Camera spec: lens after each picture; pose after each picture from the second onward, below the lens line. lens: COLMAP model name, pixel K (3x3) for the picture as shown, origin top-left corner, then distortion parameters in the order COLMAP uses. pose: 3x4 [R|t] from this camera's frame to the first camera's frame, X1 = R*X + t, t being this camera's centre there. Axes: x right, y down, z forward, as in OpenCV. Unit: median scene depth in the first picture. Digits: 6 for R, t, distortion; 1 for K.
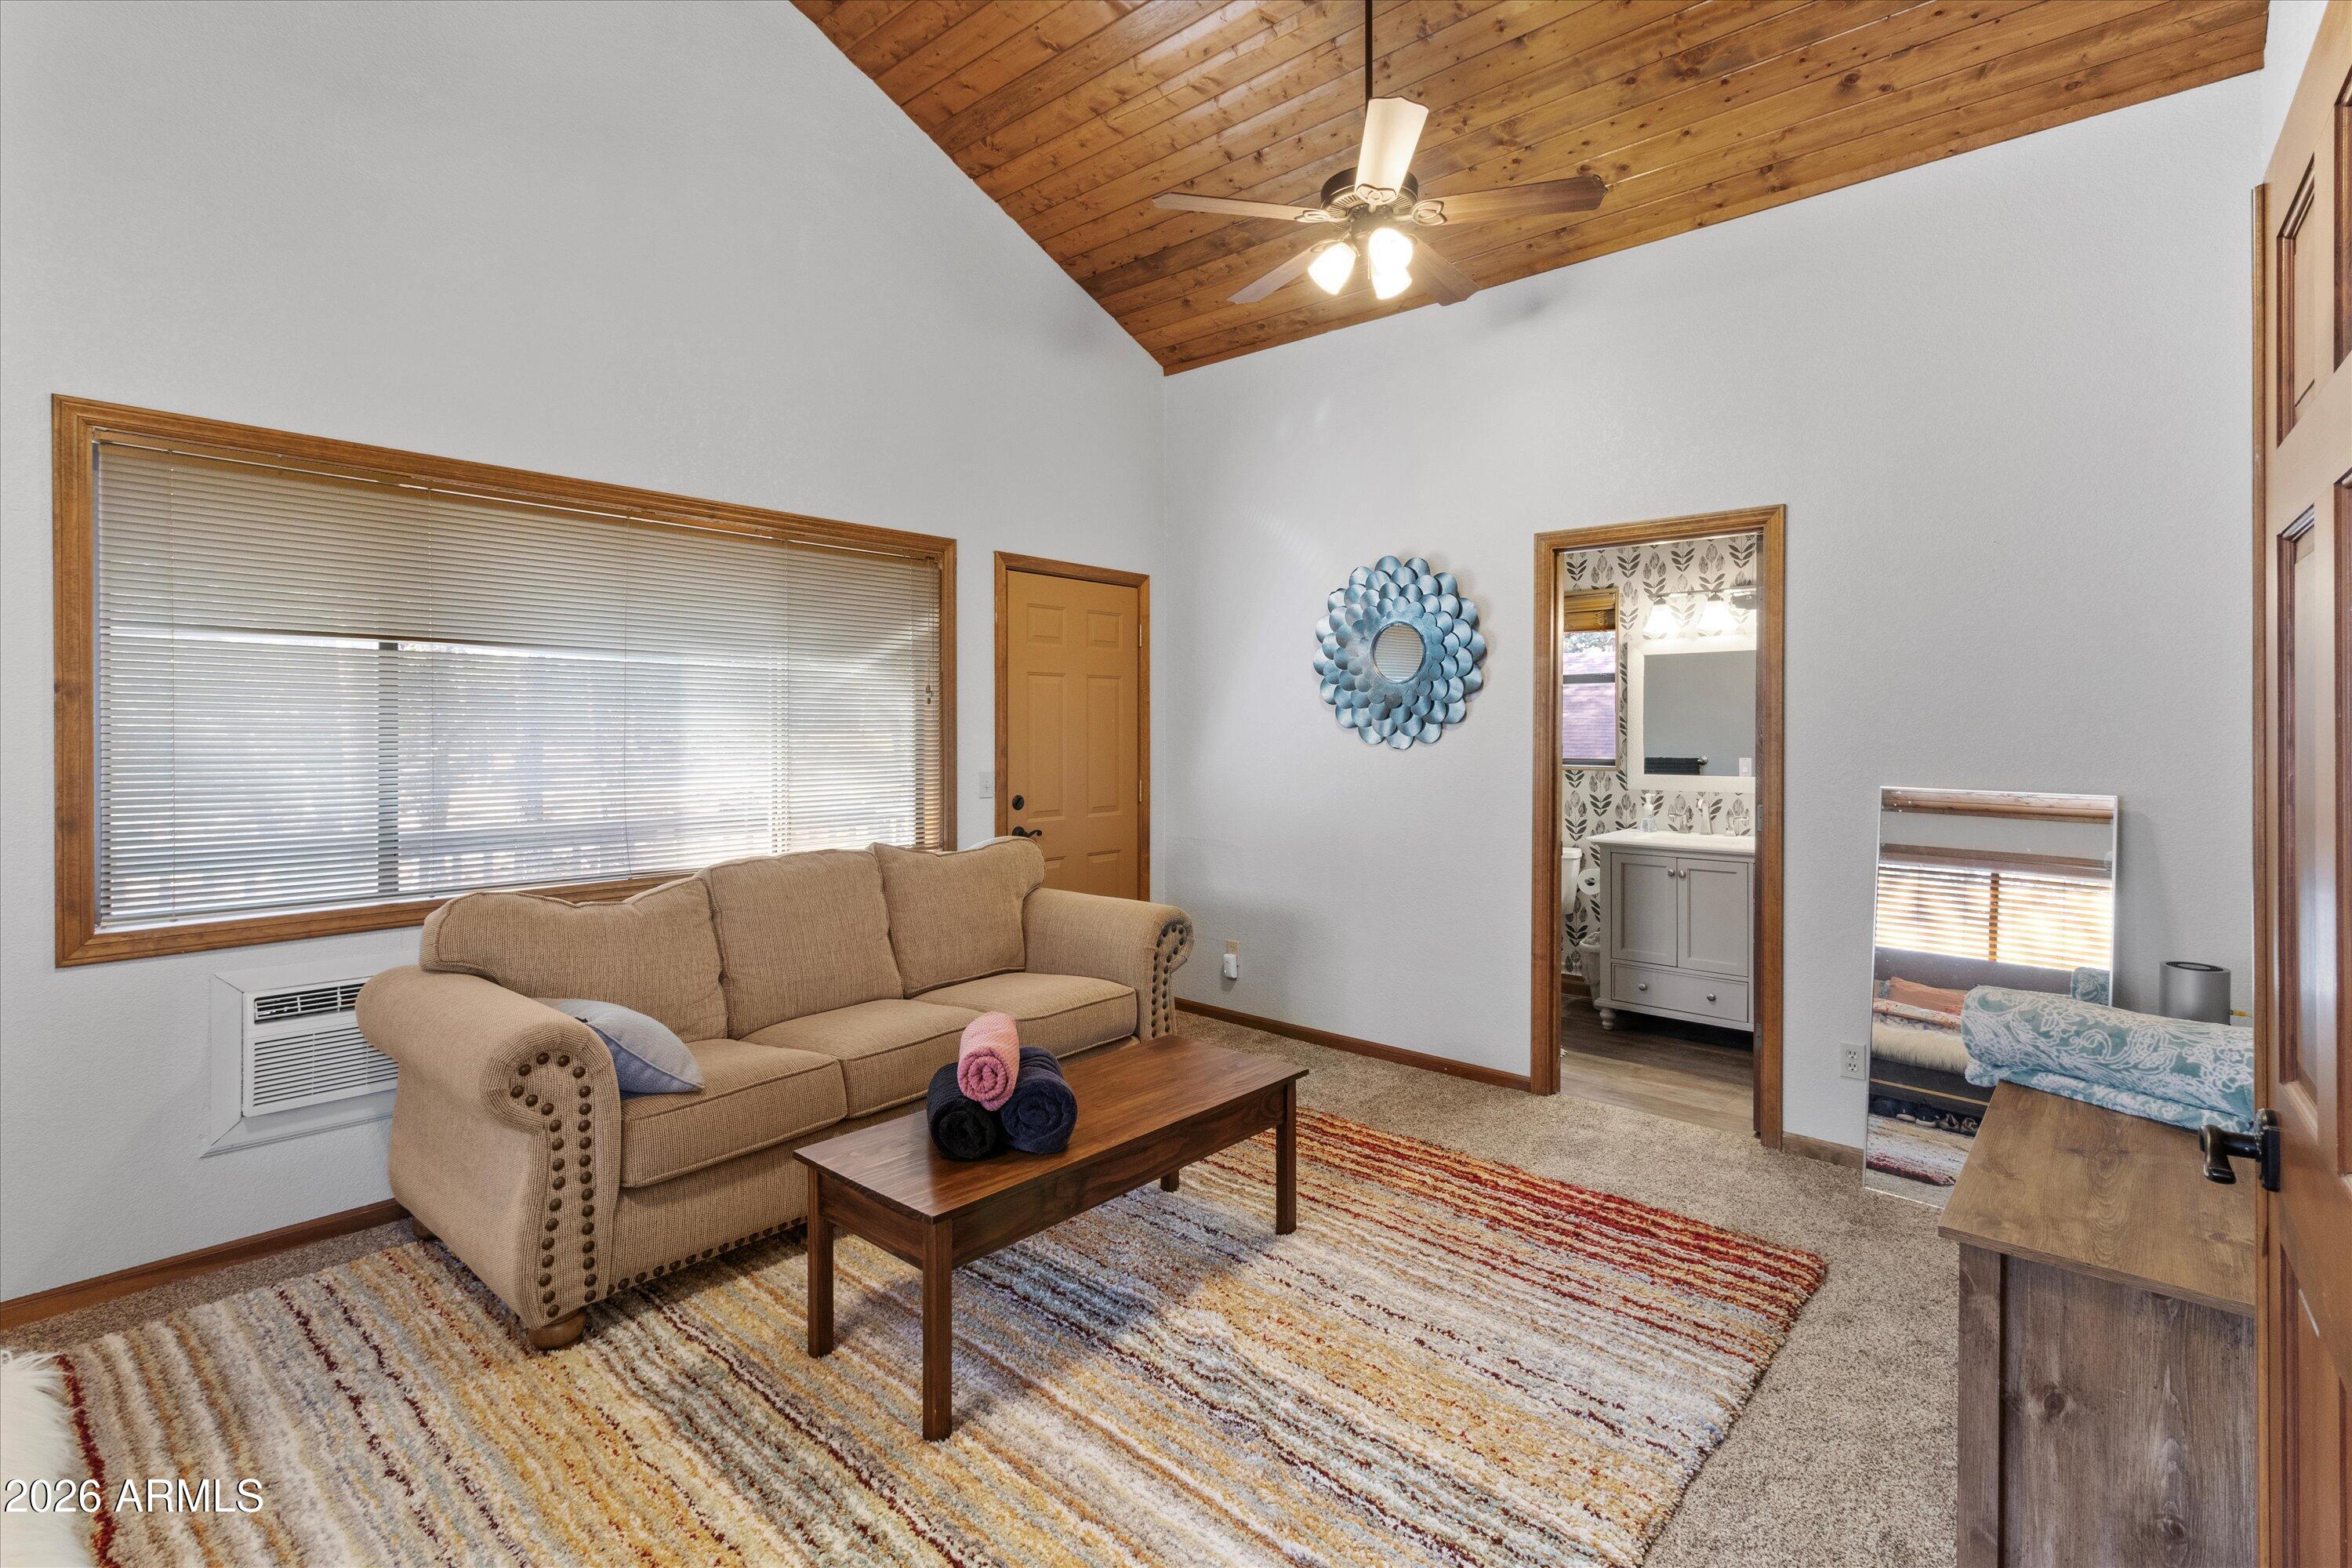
lens RADIAL K [[1096.9, 0, 1177.5], [0, 1096.9, 748.3], [0, 0, 1]] dist [0.002544, 0.000250]
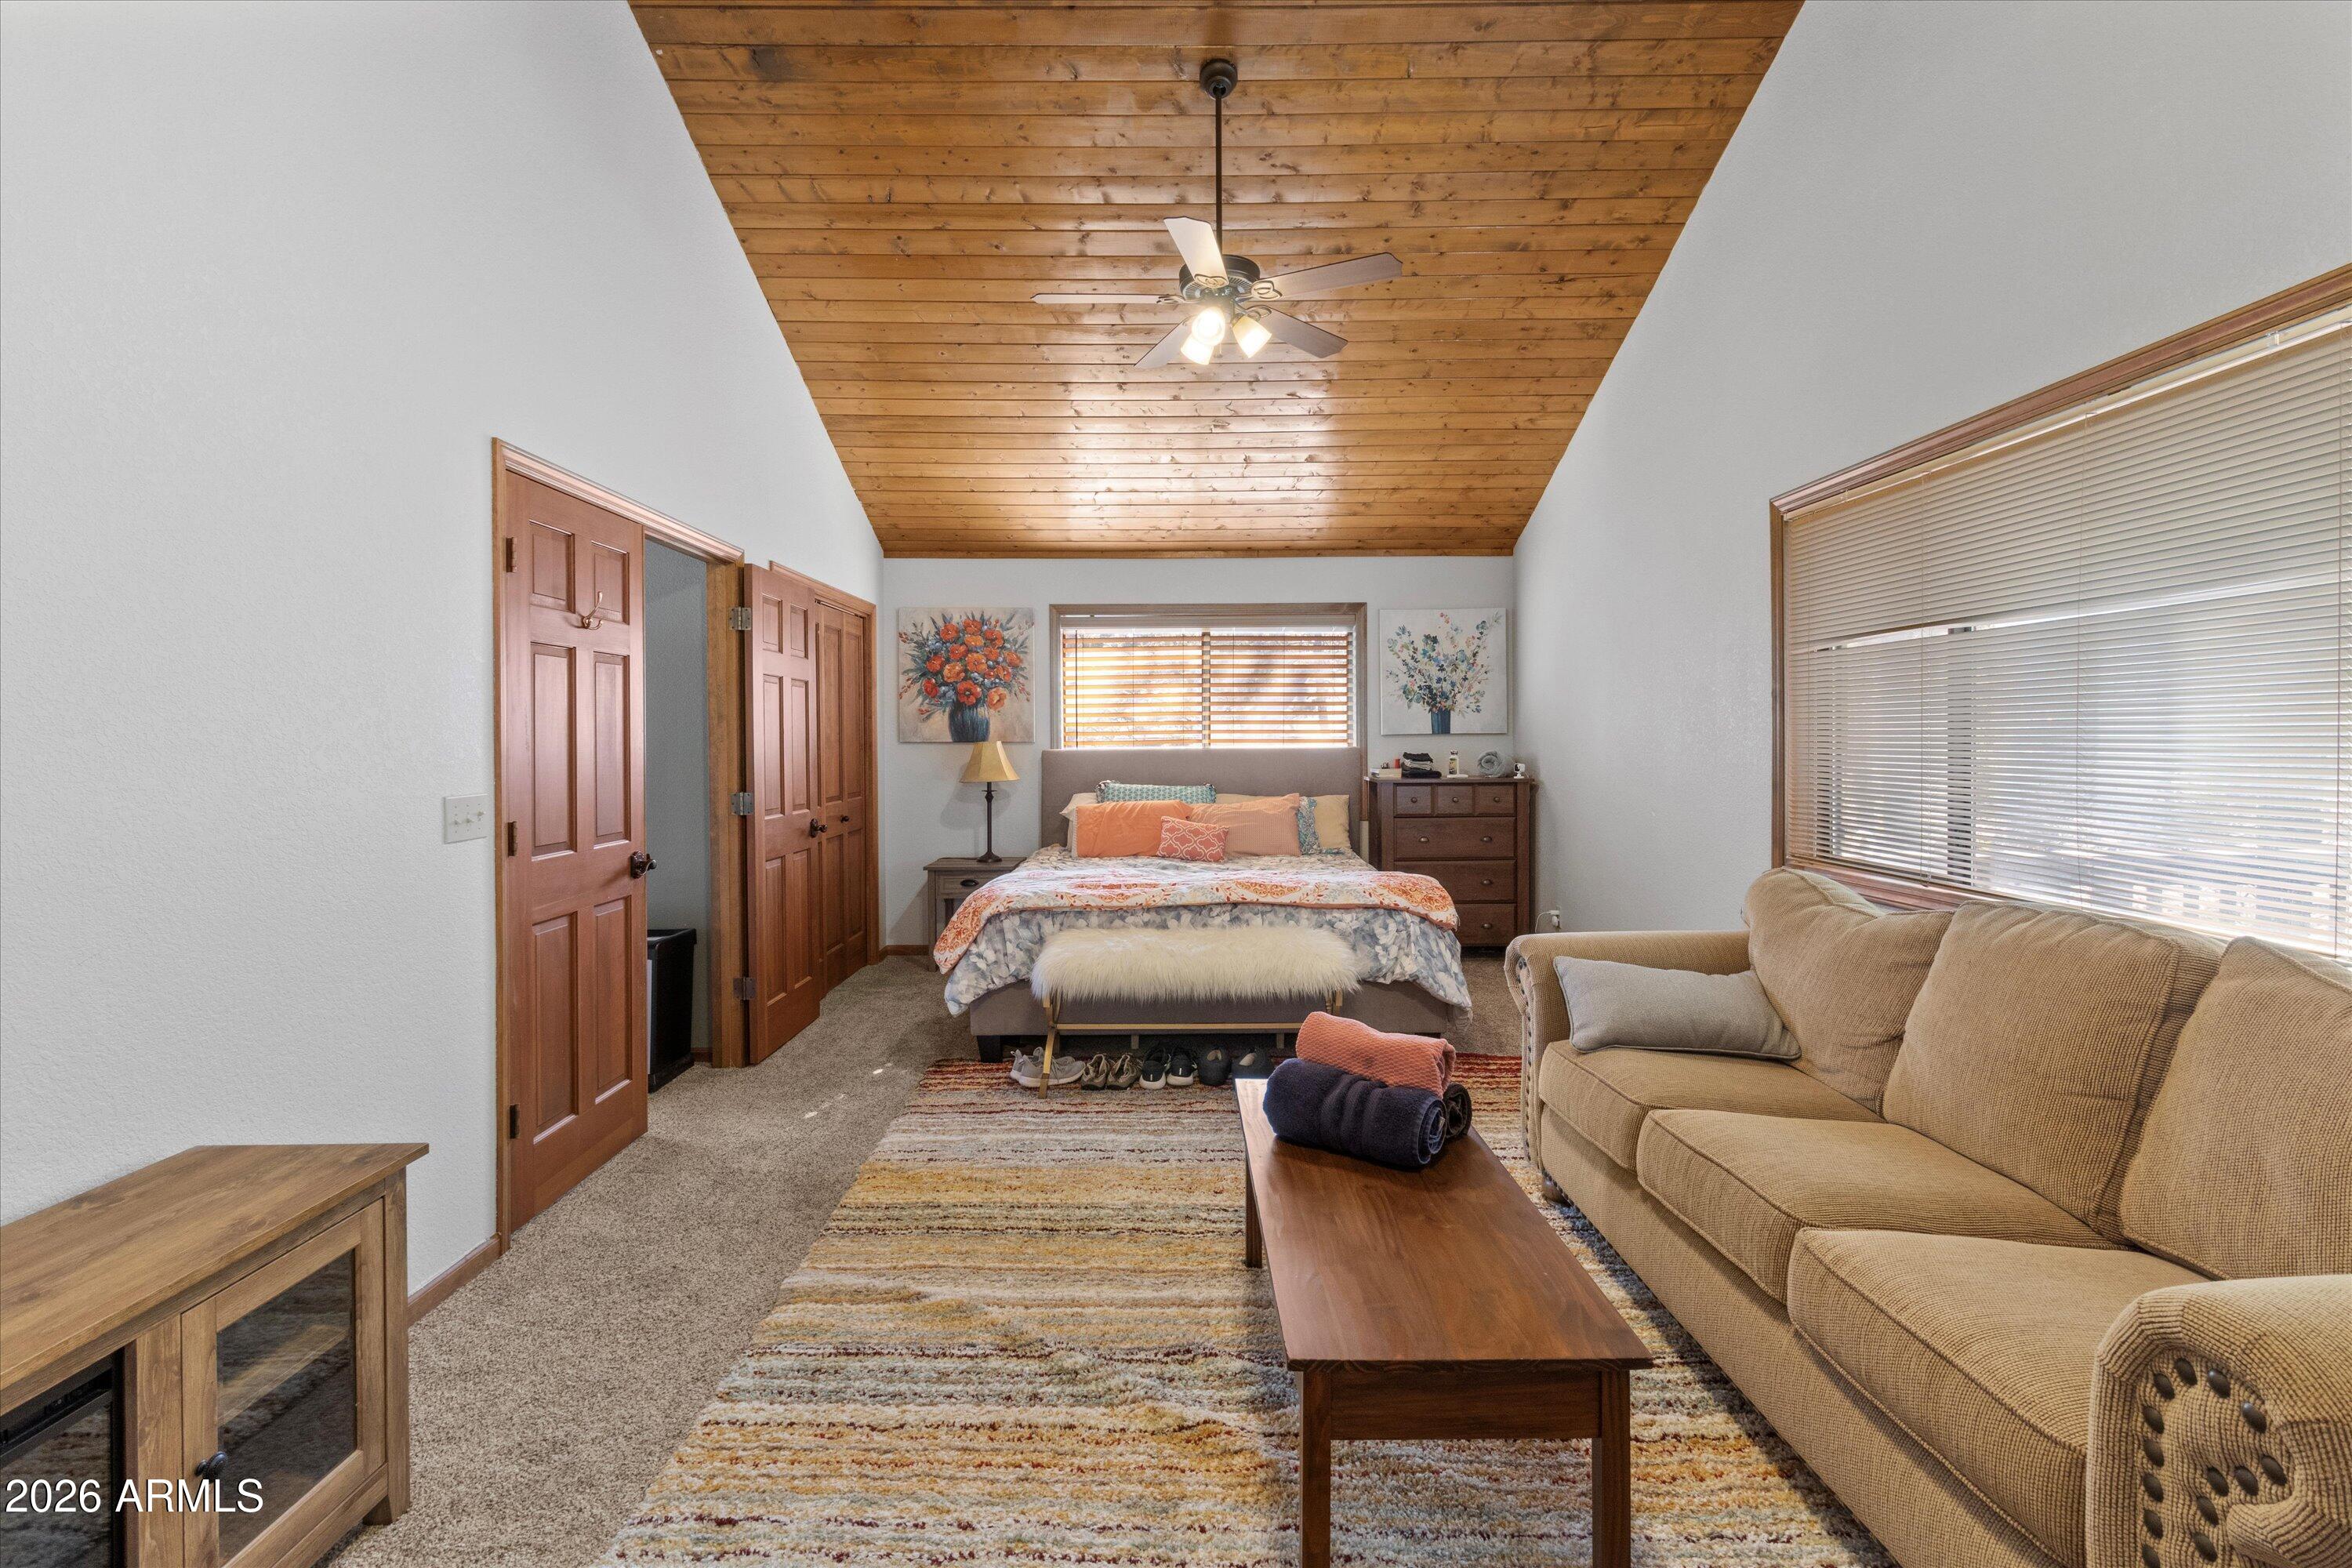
lens RADIAL K [[1096.9, 0, 1177.5], [0, 1096.9, 748.3], [0, 0, 1]] dist [0.002544, 0.000250]
pose [[-0.742796, 0.003533, -0.669509, 0.701806], [-0.004238, 0.999941, 0.009979, 0.010634], [0.669505, 0.010250, -0.742737, 1.884990]]
